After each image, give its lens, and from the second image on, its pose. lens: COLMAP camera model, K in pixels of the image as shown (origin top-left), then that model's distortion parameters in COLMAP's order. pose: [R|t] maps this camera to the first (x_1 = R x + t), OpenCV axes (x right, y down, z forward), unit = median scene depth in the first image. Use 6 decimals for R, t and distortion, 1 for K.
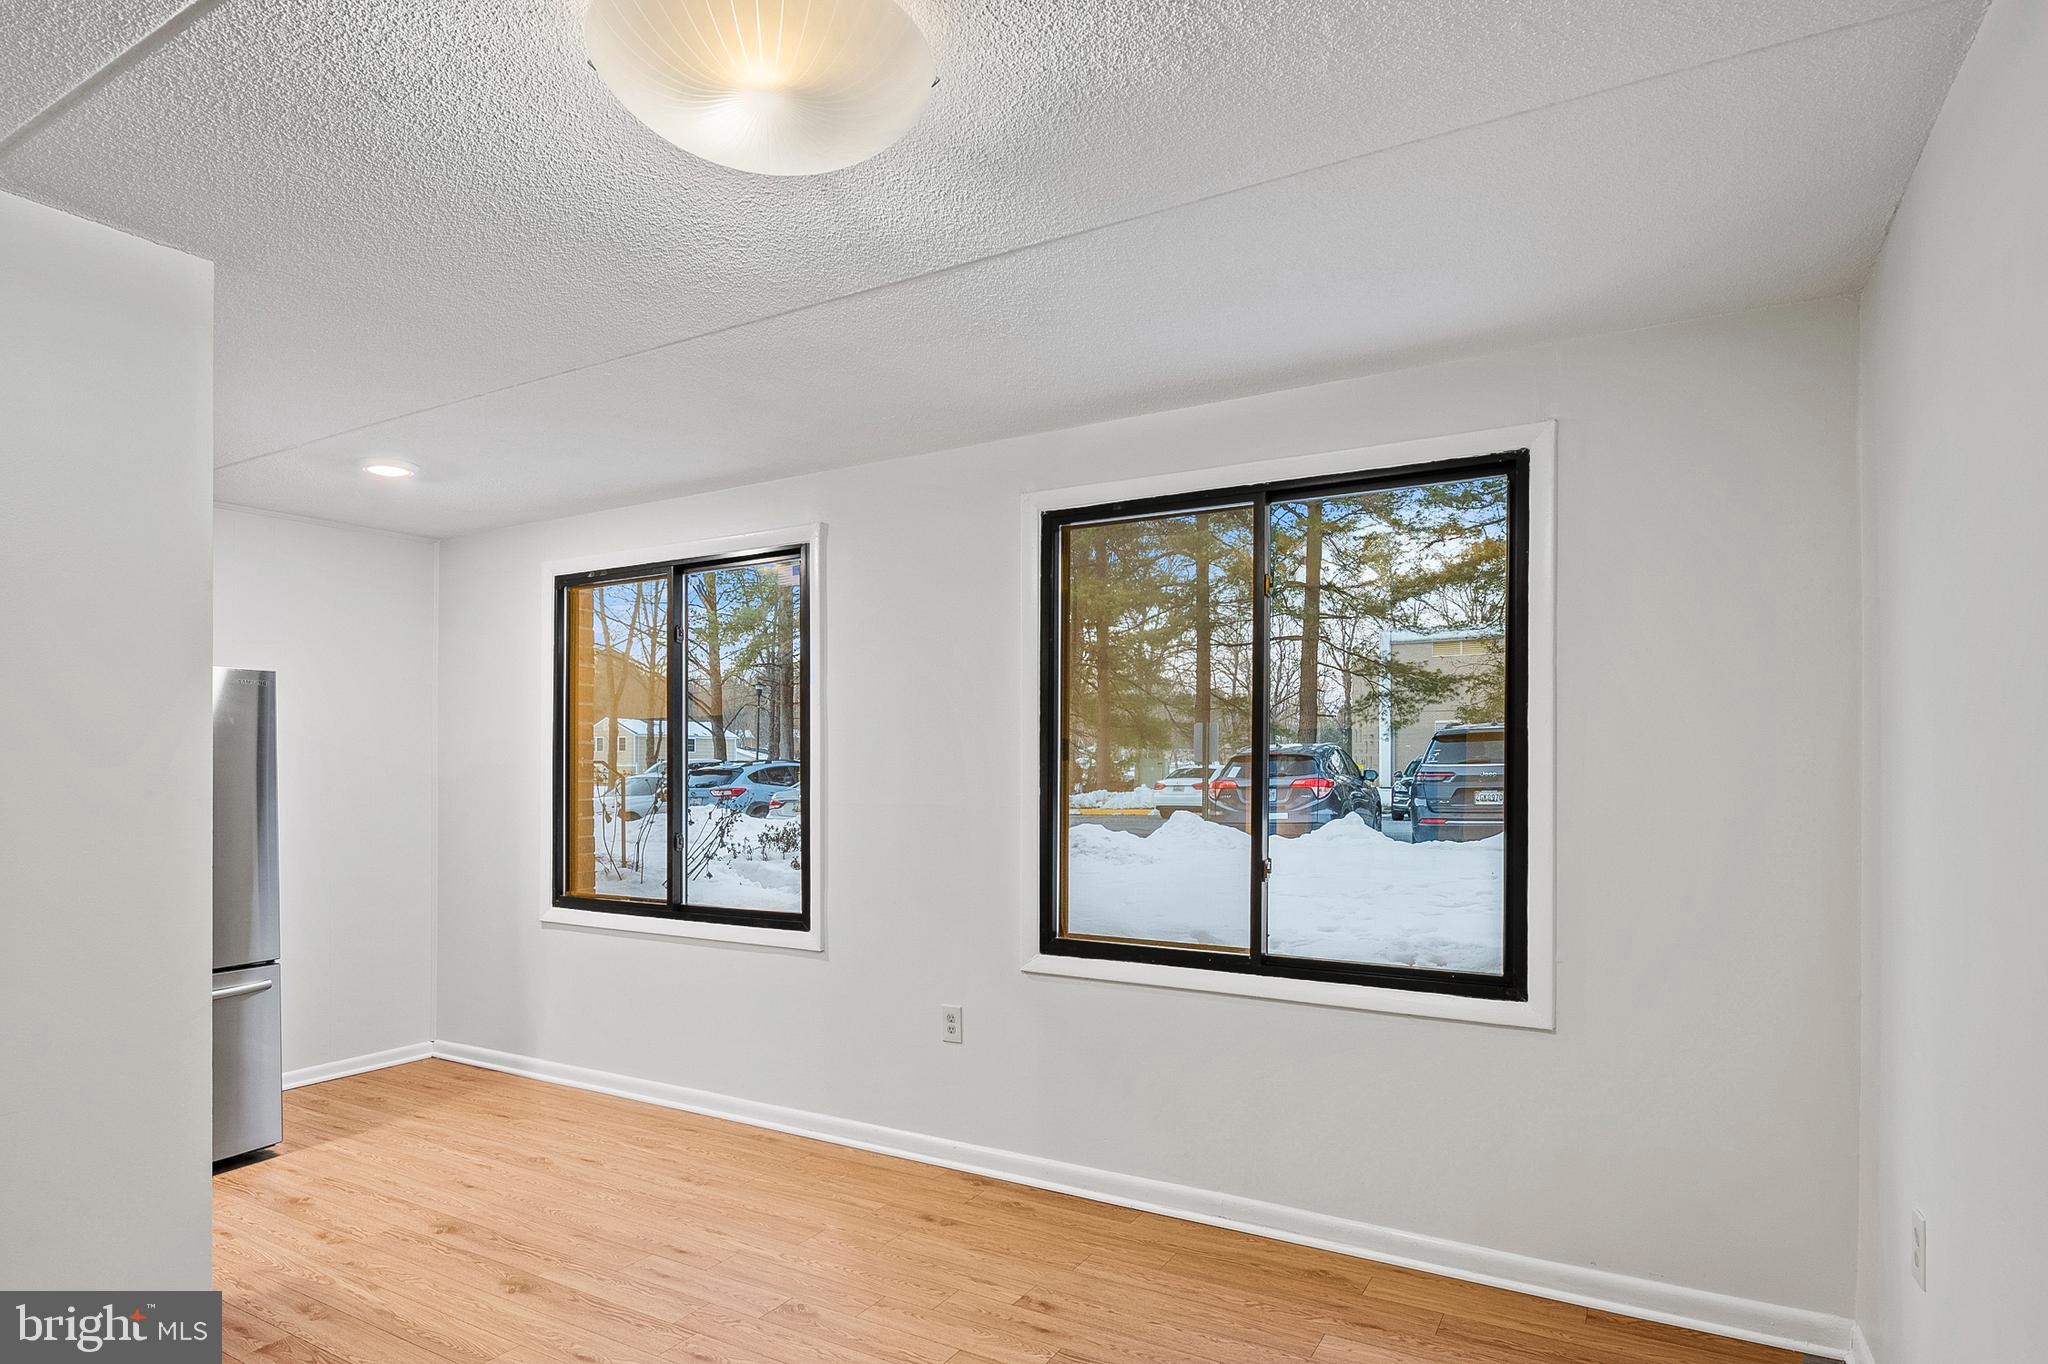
lens RADIAL K [[1111.5, 0, 1007.1], [0, 1111.5, 774.7], [0, 0, 1]] dist [-0.004395, -0.006196]
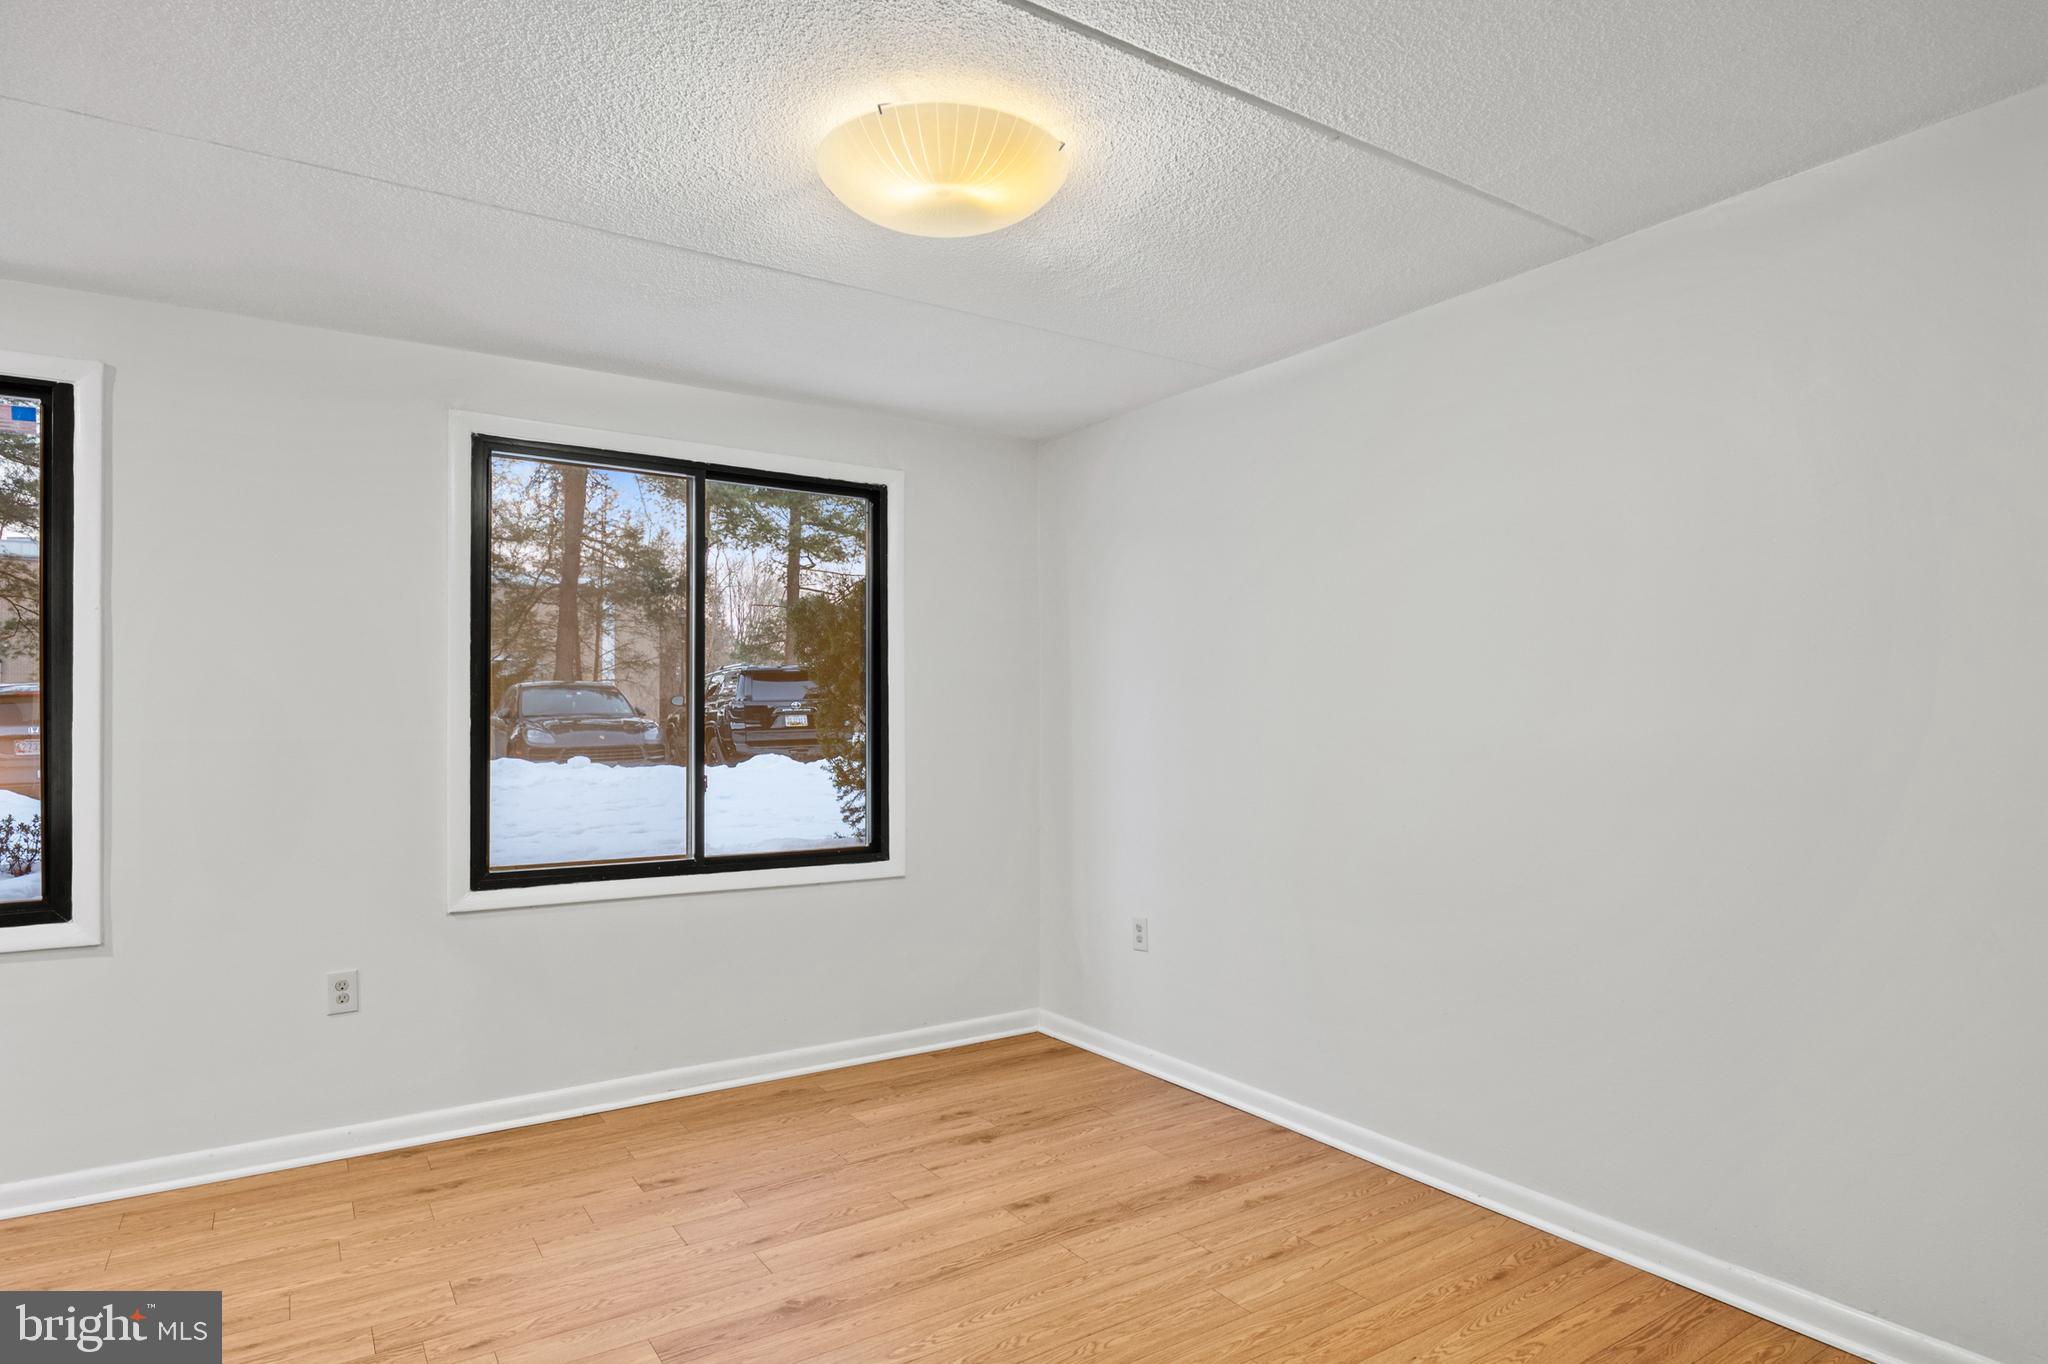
lens RADIAL K [[1111.5, 0, 1028.9], [0, 1111.5, 718.4], [0, 0, 1]] dist [-0.004395, -0.006196]
pose [[0.444510, -0.000064, 0.895774, -0.675492], [0.005765, 0.999979, -0.002789, 0.018225], [-0.895755, 0.006403, 0.444501, 0.153786]]
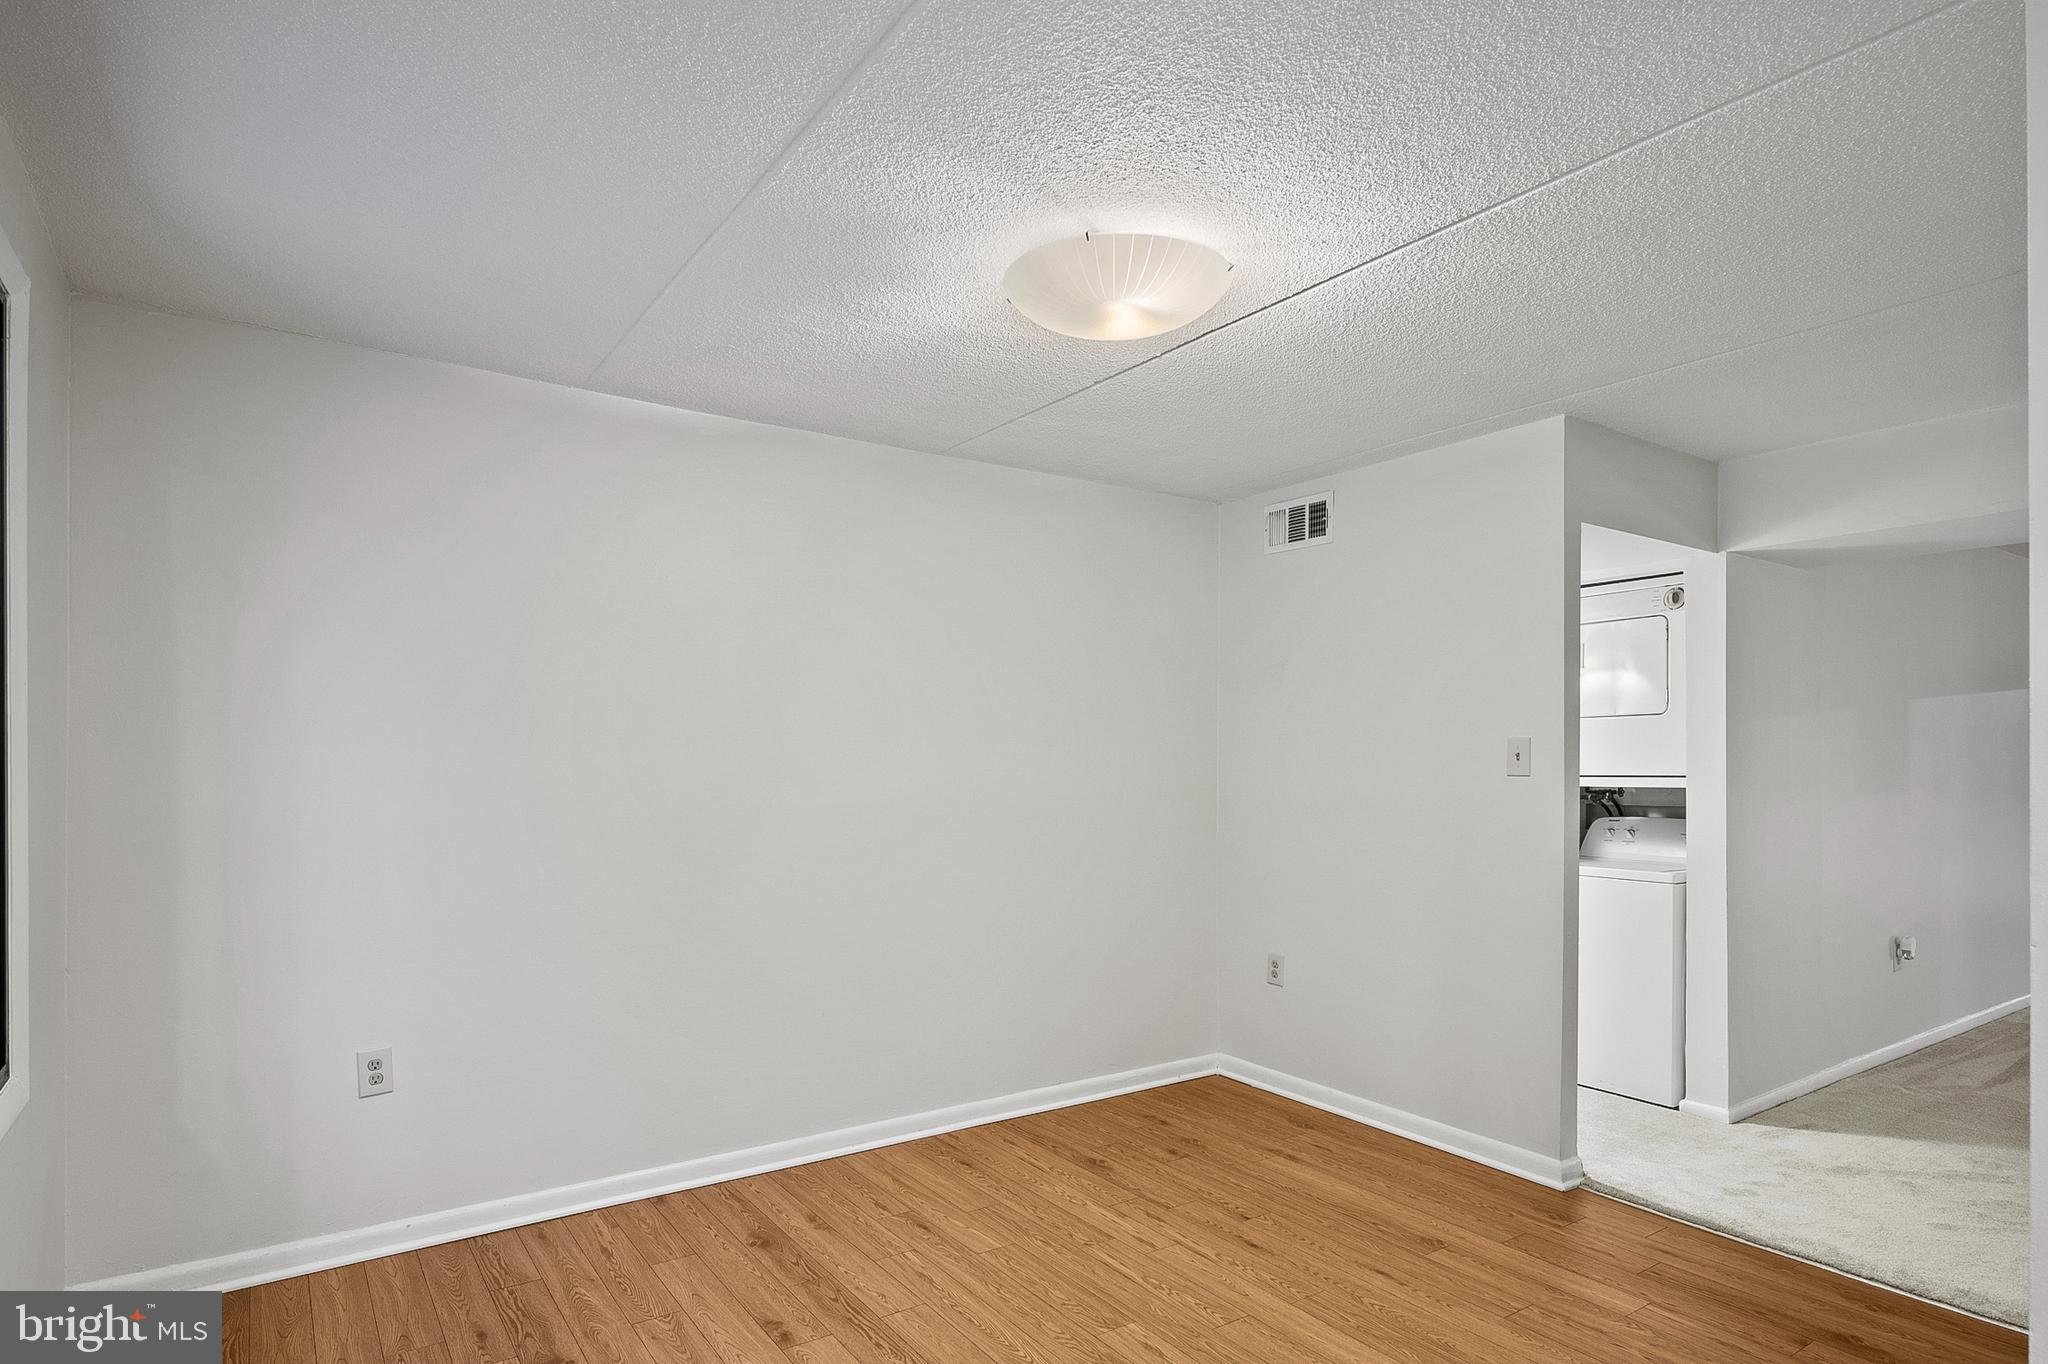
lens RADIAL K [[1111.5, 0, 1014.8], [0, 1111.5, 756.9], [0, 0, 1]] dist [-0.004395, -0.006196]
pose [[-0.898035, -0.003374, 0.439911, -0.371567], [-0.001865, 0.999991, 0.003863, -0.004053], [-0.439920, 0.002649, -0.898033, 1.168900]]
